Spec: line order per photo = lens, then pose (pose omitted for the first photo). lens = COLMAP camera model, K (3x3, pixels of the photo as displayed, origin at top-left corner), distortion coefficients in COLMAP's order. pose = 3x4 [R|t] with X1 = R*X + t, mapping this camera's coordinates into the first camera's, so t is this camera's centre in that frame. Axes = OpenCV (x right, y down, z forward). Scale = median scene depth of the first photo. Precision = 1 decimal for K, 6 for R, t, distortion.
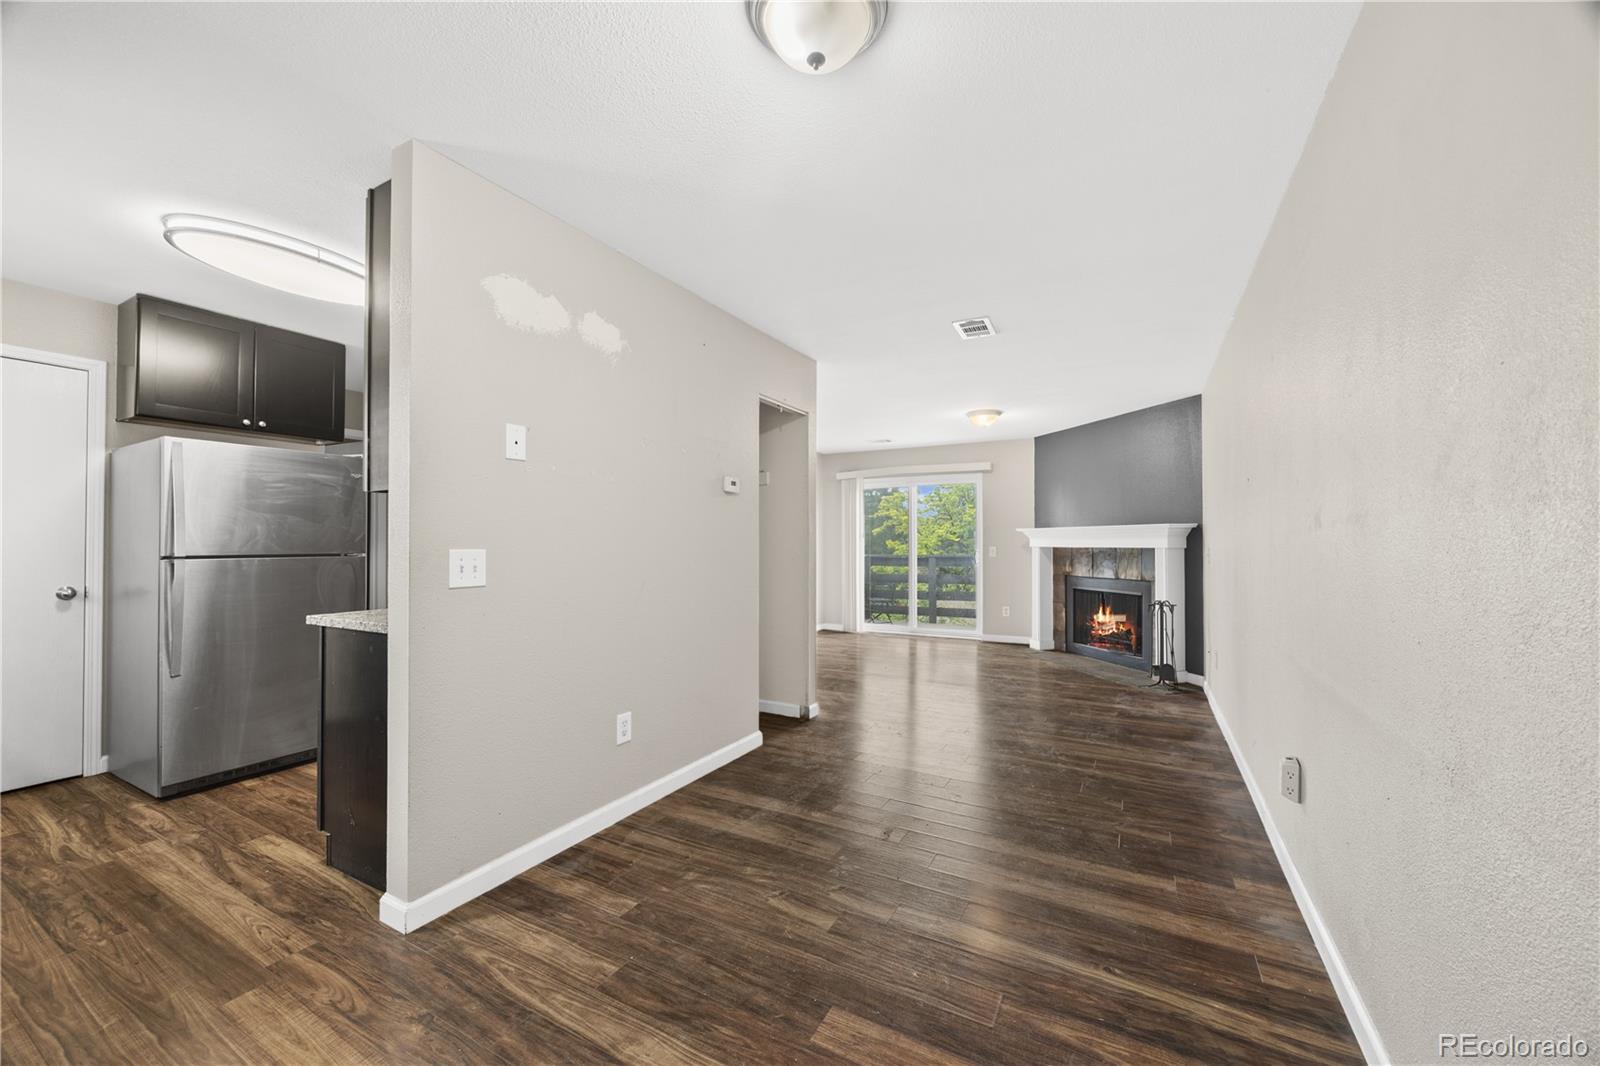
lens RADIAL K [[613.1, 0, 798.6], [0, 613.1, 535.9], [0, 0, 1]] dist [0.000223, -0.000222]
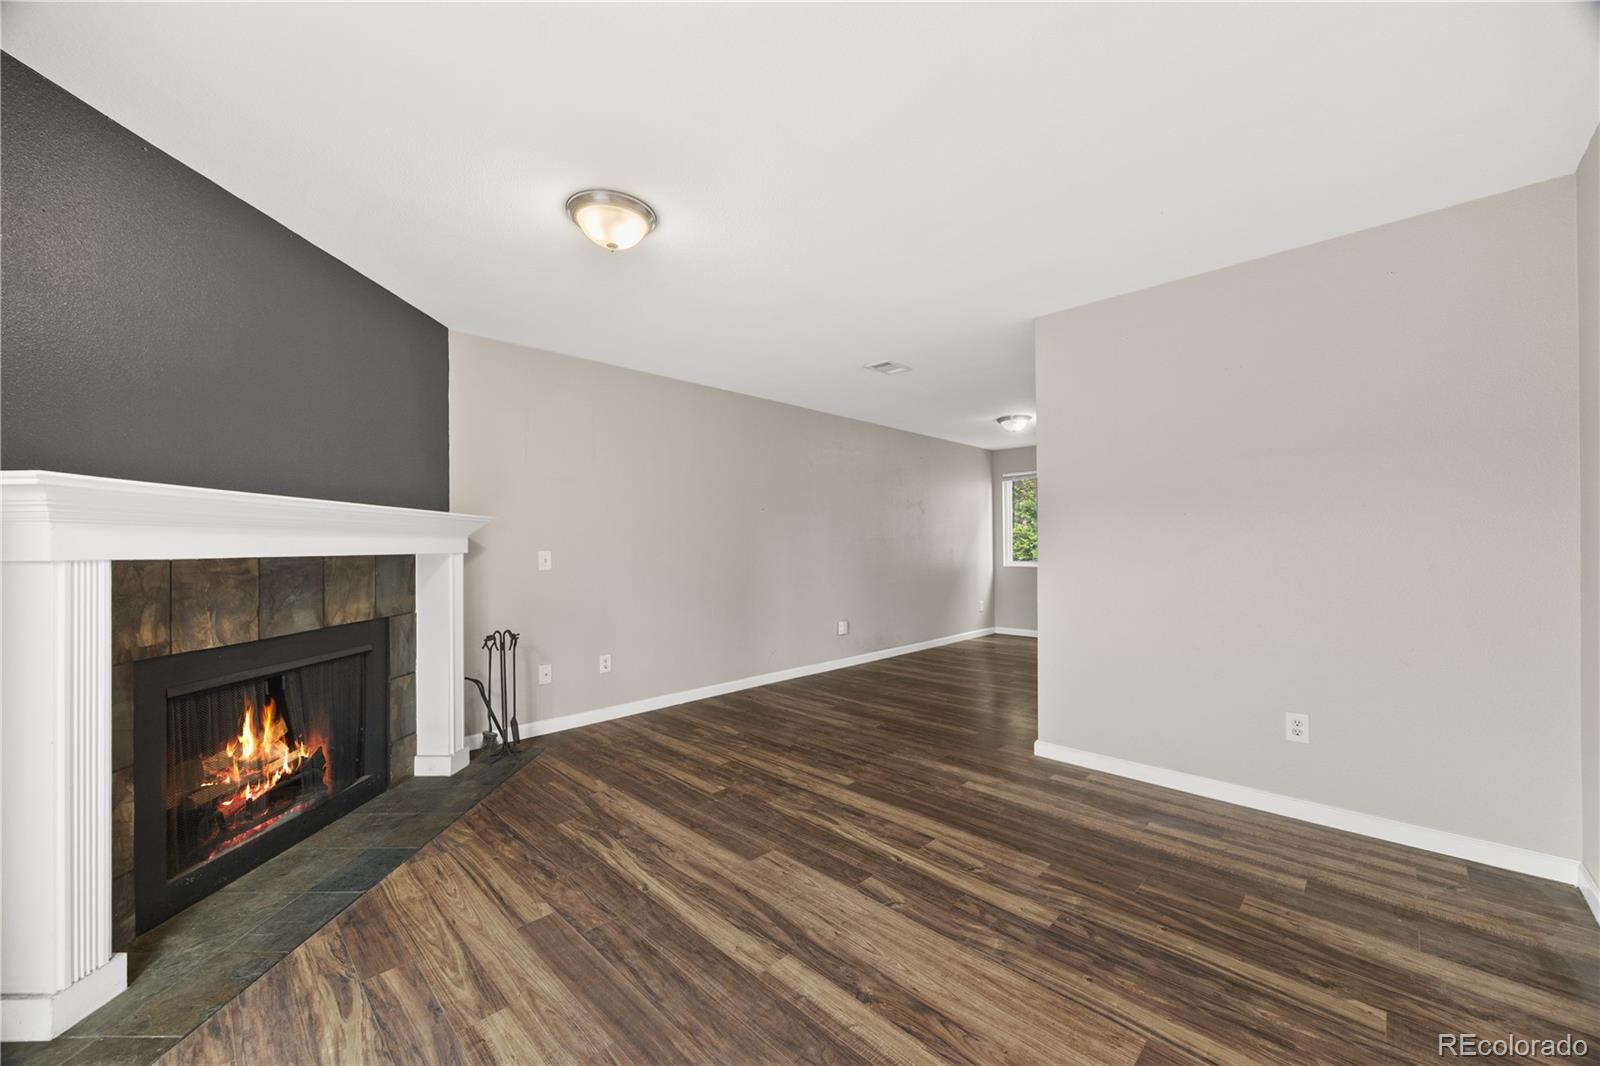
lens RADIAL K [[606.8, 0, 803.2], [0, 606.8, 543.7], [0, 0, 1]] dist [-0.002323, 0.000151]
pose [[-0.964718, 0.005942, 0.263217, 0.156858], [0.001735, 0.999867, -0.016214, 0.034259], [-0.263278, -0.015185, -0.964601, 2.522845]]
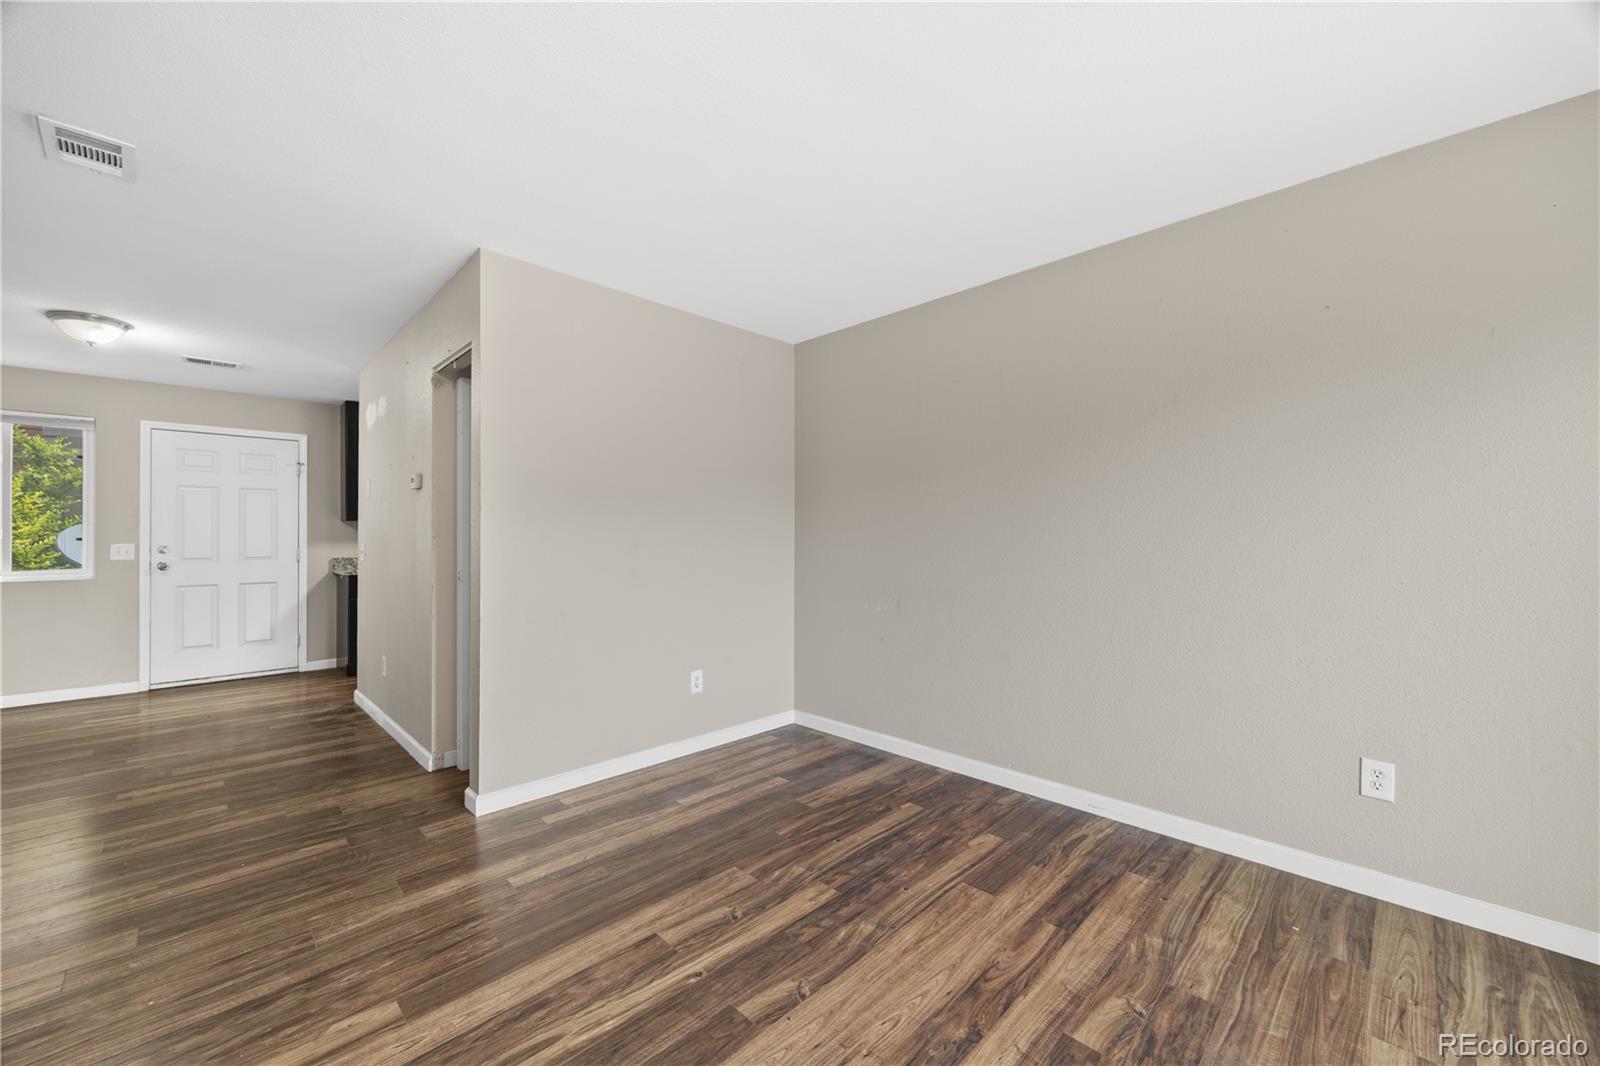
lens RADIAL K [[614.8, 0, 800.0], [0, 614.8, 533.0], [0, 0, 1]] dist [-0.003024, -0.000534]
pose [[-0.275121, -0.009438, -0.961363, 0.731050], [0.015956, 0.999769, -0.014381, 0.027252], [0.961277, -0.019296, -0.274907, 2.024434]]
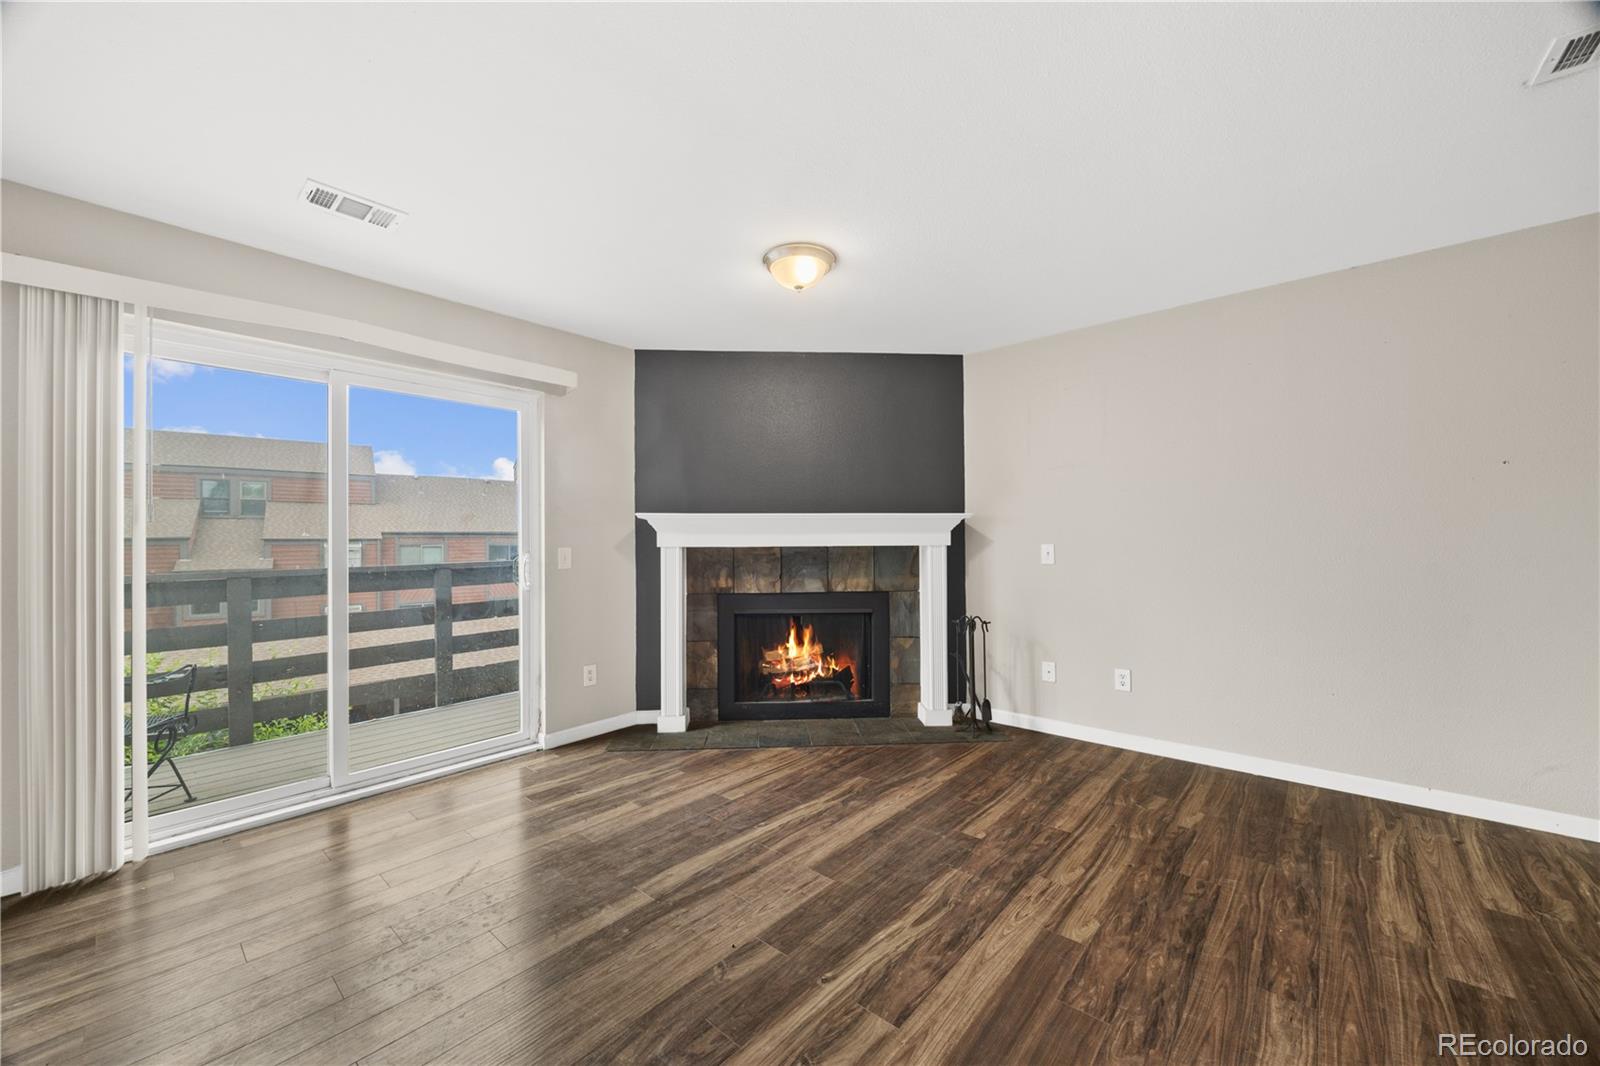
lens RADIAL K [[606.8, 0, 803.2], [0, 606.8, 543.7], [0, 0, 1]] dist [-0.002323, 0.000151]
pose [[0.203249, -0.003720, 0.979120, -0.271363], [-0.006885, 0.999963, 0.005228, 0.024787], [-0.979103, -0.007804, 0.203216, 1.701475]]
